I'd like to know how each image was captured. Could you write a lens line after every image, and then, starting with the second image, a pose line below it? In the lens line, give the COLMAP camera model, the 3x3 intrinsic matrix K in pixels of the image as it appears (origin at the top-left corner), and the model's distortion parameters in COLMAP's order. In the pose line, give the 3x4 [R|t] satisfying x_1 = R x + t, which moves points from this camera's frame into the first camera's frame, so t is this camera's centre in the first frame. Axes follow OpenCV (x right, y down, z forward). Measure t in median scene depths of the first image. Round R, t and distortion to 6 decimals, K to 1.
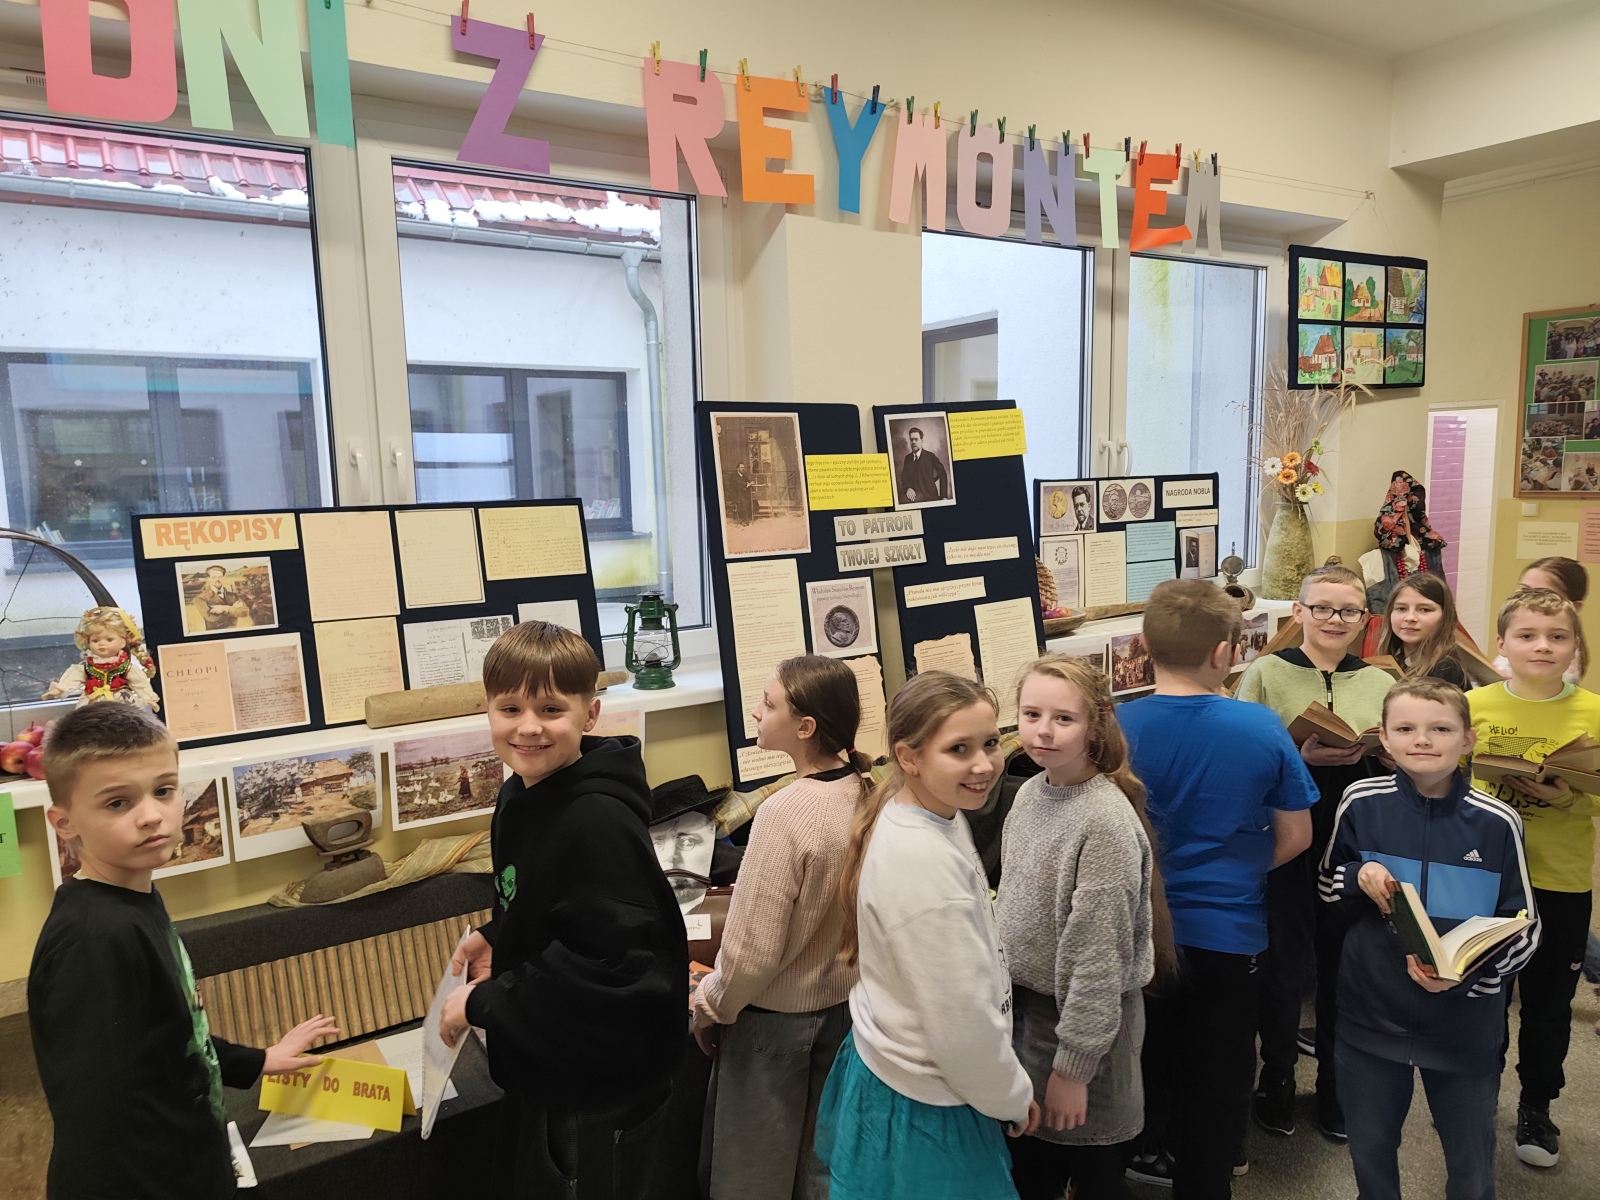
lens RADIAL K [[1093.9, 0, 796.7], [0, 1093.9, 610.8], [0, 0, 1]] dist [0.049410, -0.052198]
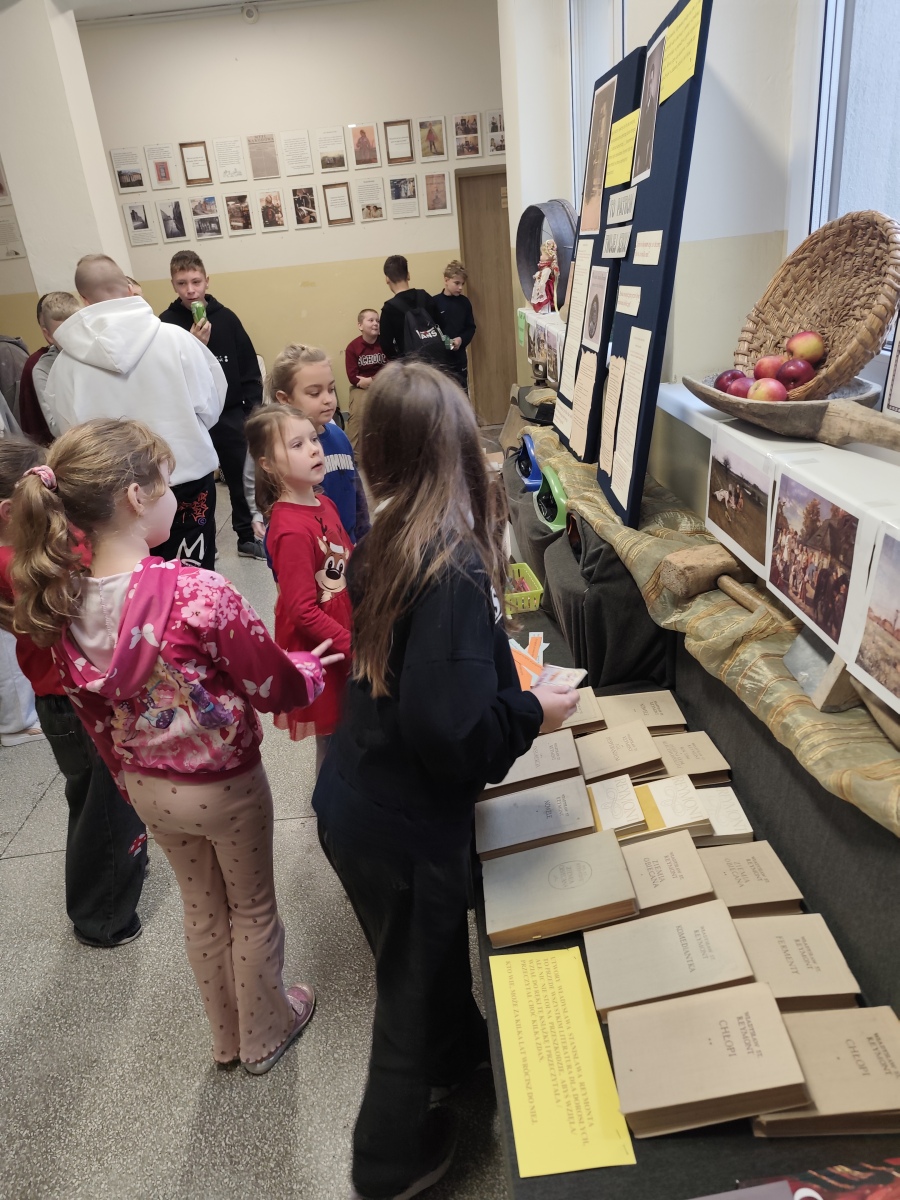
lens RADIAL K [[820.4, 0, 448.4], [0, 820.4, 589.9], [0, 0, 1]] dist [0.049410, -0.052198]
pose [[-0.500502, 0.402497, -0.766482, 0.743901], [-0.006035, 0.883710, 0.467997, -0.110683], [0.865715, 0.238859, -0.439869, 1.193441]]
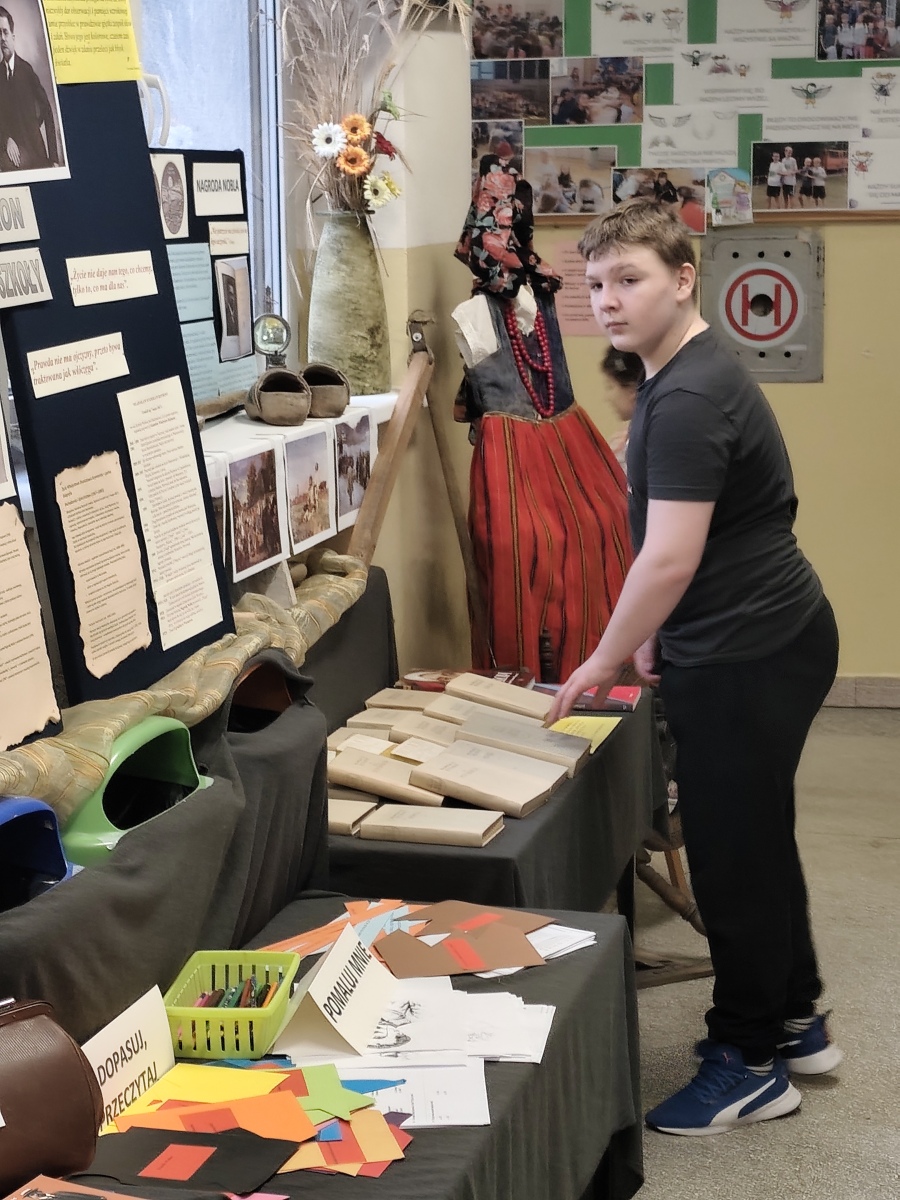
lens RADIAL K [[2579.5, 0, 446.9], [0, 2579.5, 594.8], [0, 0, 1]] dist [0.117860, 0.000000]
pose [[0.732850, -0.097598, 0.673353, -0.503757], [0.090961, 0.994828, 0.045195, 0.045433], [-0.674282, 0.028127, 0.737938, 0.074599]]
